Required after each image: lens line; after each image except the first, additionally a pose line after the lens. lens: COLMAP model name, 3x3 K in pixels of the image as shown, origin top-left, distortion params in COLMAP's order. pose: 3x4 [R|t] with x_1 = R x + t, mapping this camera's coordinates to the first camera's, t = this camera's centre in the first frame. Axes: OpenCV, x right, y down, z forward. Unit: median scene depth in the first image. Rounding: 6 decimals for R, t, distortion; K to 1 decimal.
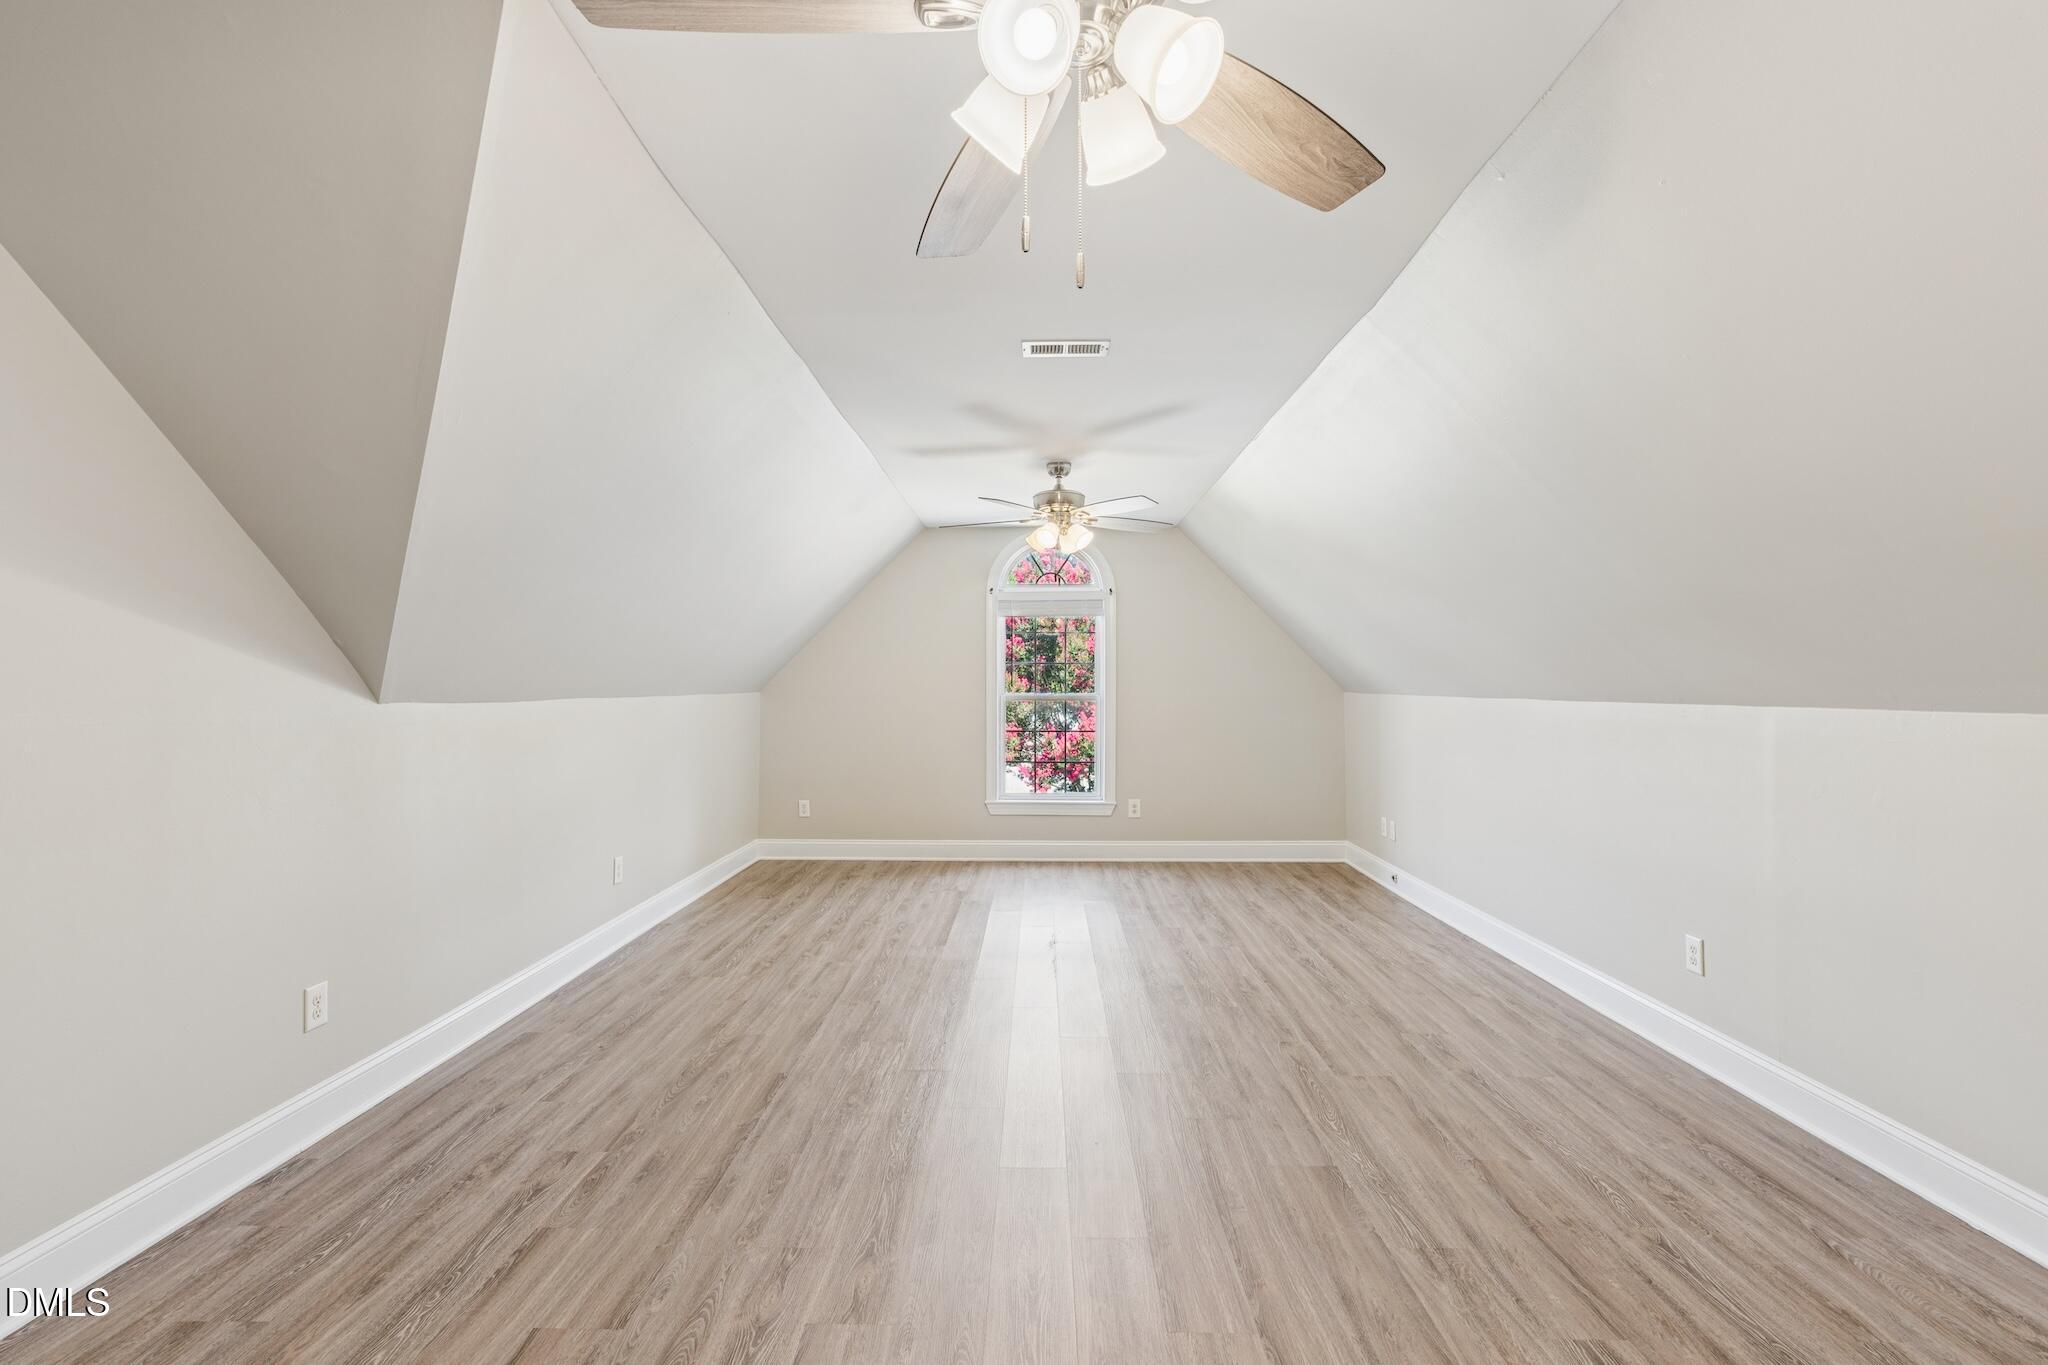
lens RADIAL K [[923.9, 0, 1024.6], [0, 923.9, 685.1], [0, 0, 1]] dist [0.001842, -0.000490]
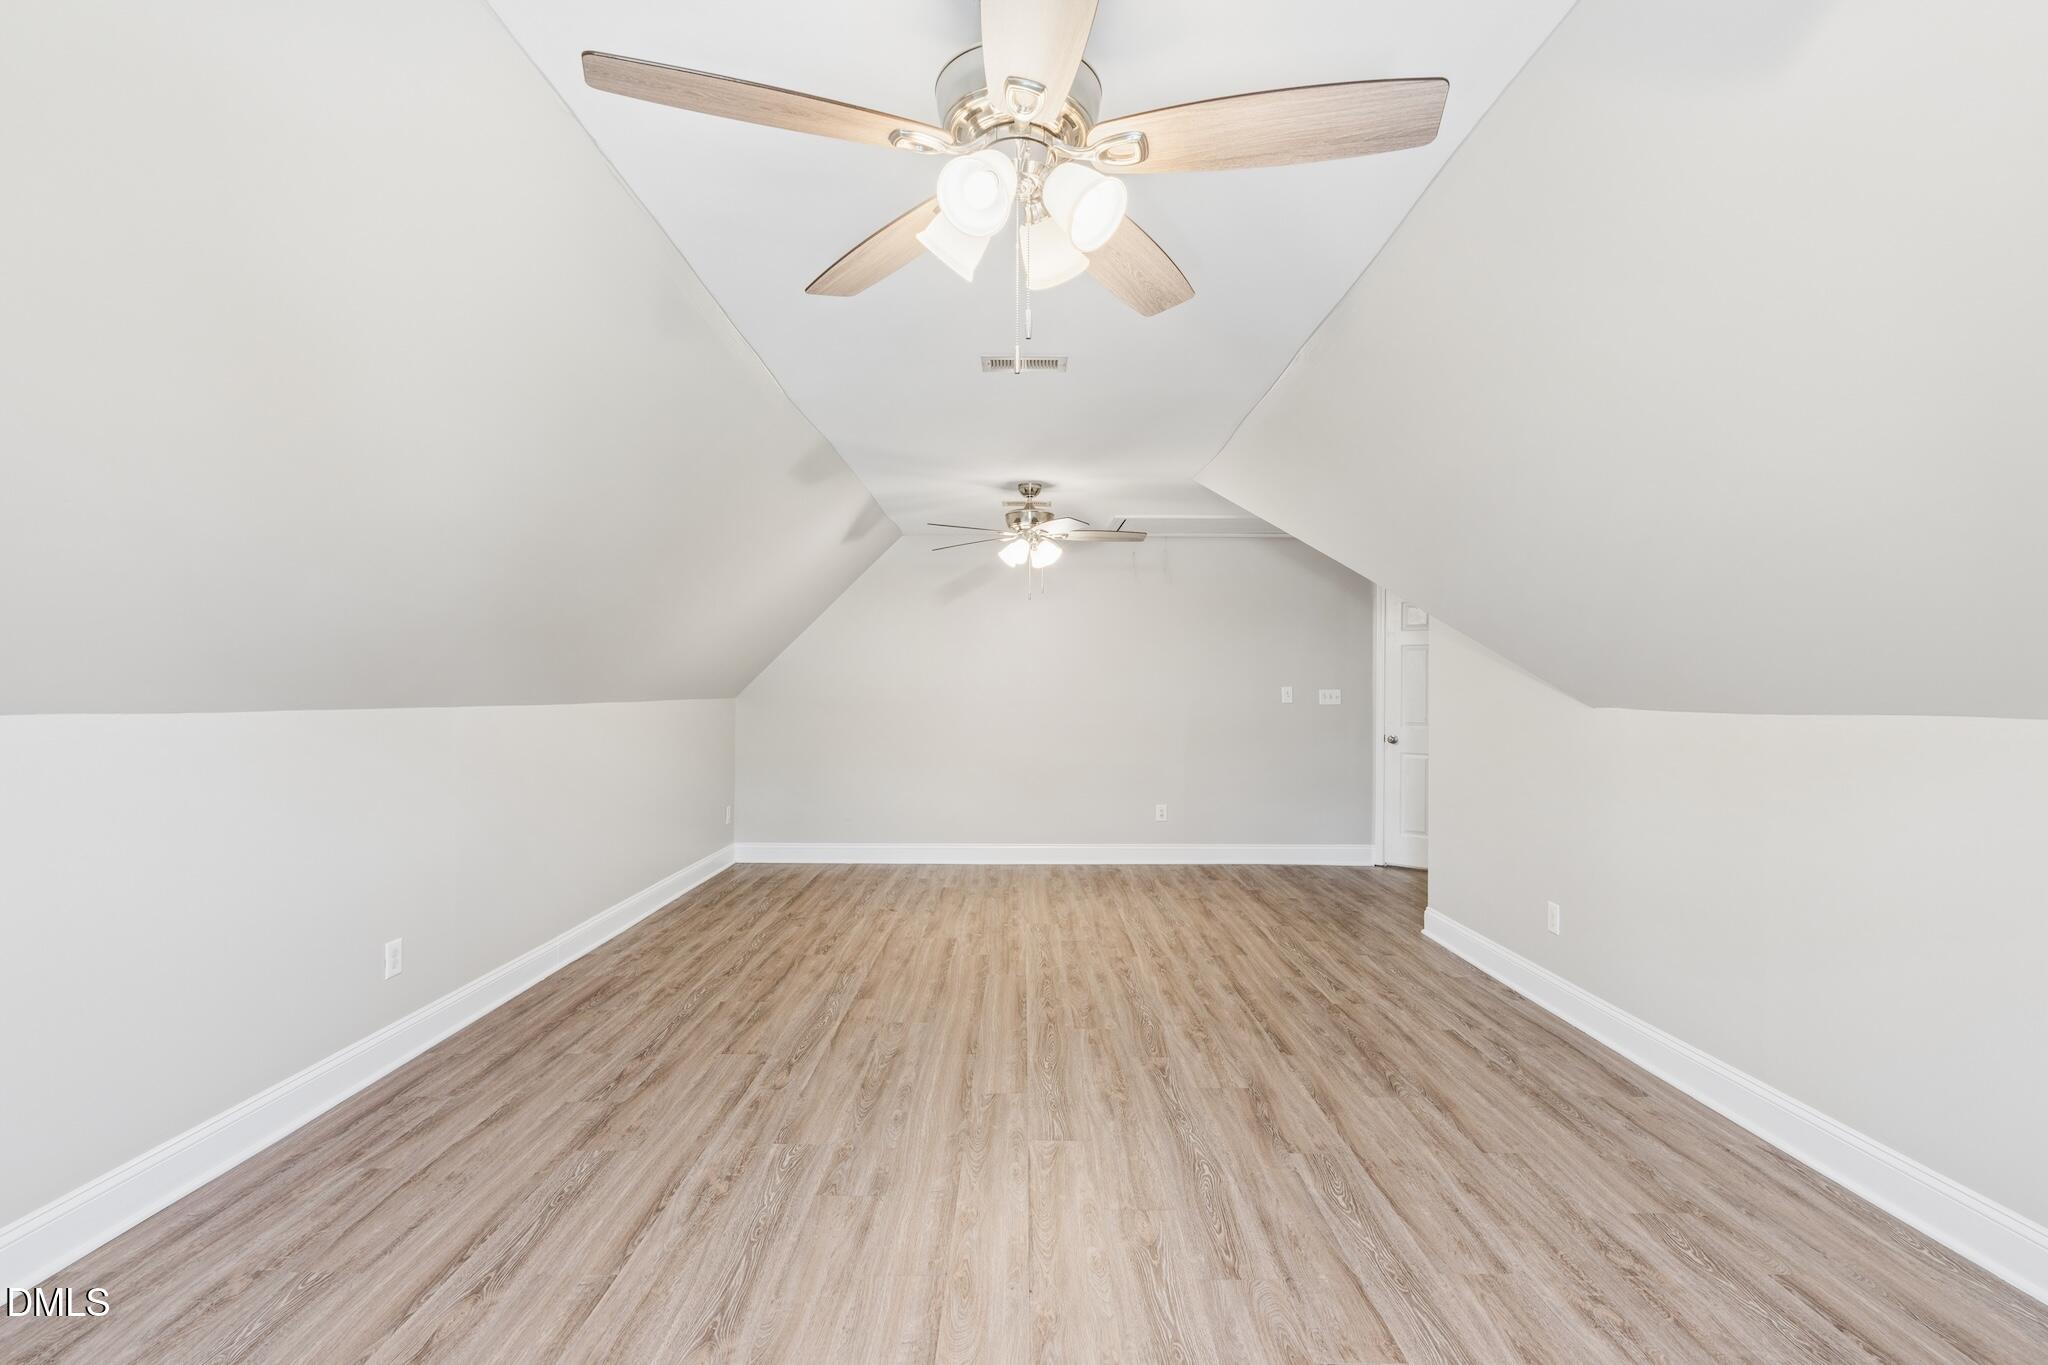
lens RADIAL K [[923.9, 0, 1024.0], [0, 923.9, 687.1], [0, 0, 1]] dist [0.001842, -0.000490]
pose [[-0.999830, -0.002931, -0.018179, 0.065855], [-0.002774, 0.999959, -0.008646, 0.006053], [0.018204, -0.008594, -0.999797, 2.111525]]
